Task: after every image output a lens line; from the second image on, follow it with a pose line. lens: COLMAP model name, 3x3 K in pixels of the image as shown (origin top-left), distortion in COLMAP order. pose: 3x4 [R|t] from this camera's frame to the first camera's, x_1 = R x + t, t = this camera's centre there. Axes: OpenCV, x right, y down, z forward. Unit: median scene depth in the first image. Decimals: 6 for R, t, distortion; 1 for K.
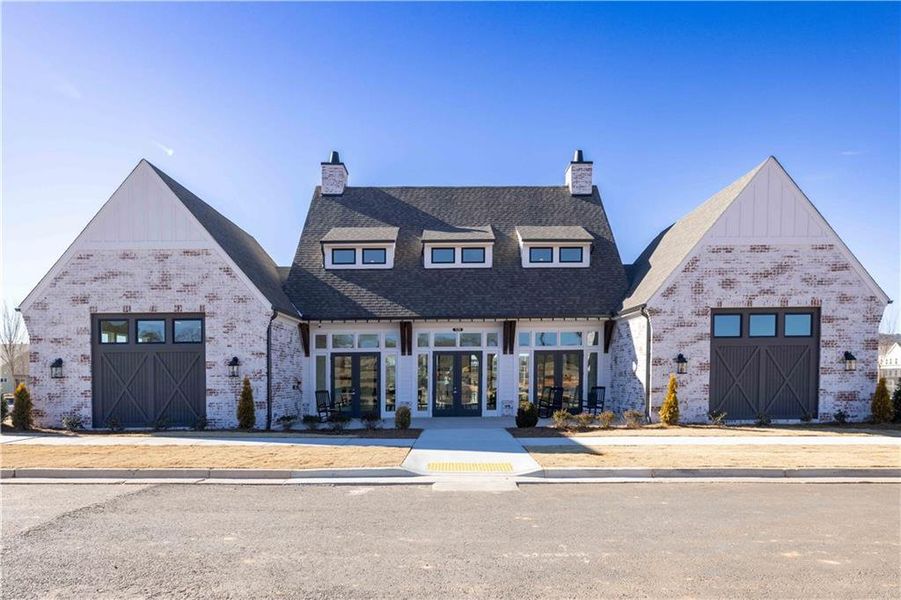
lens RADIAL K [[391.6, 0, 450.6], [0, 391.6, 385.5], [0, 0, 1]] dist [0.003205, 0.000112]
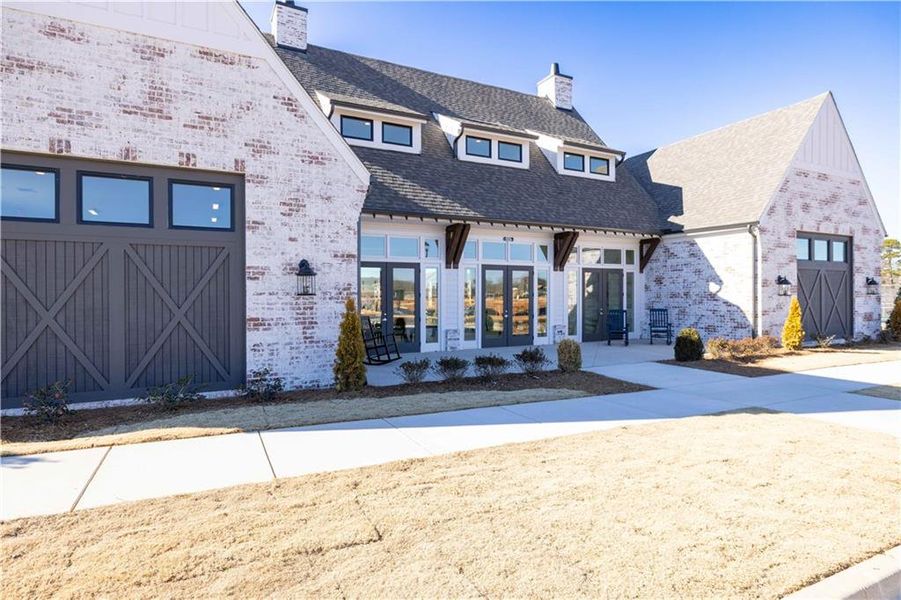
lens RADIAL K [[394.5, 0, 454.7], [0, 394.5, 300.8], [0, 0, 1]] dist [0.000570, 0.000311]
pose [[0.935140, 0.003299, 0.354263, -0.543068], [0.000136, 0.999953, -0.009671, -0.009210], [-0.354278, 0.009092, 0.935096, 0.396527]]
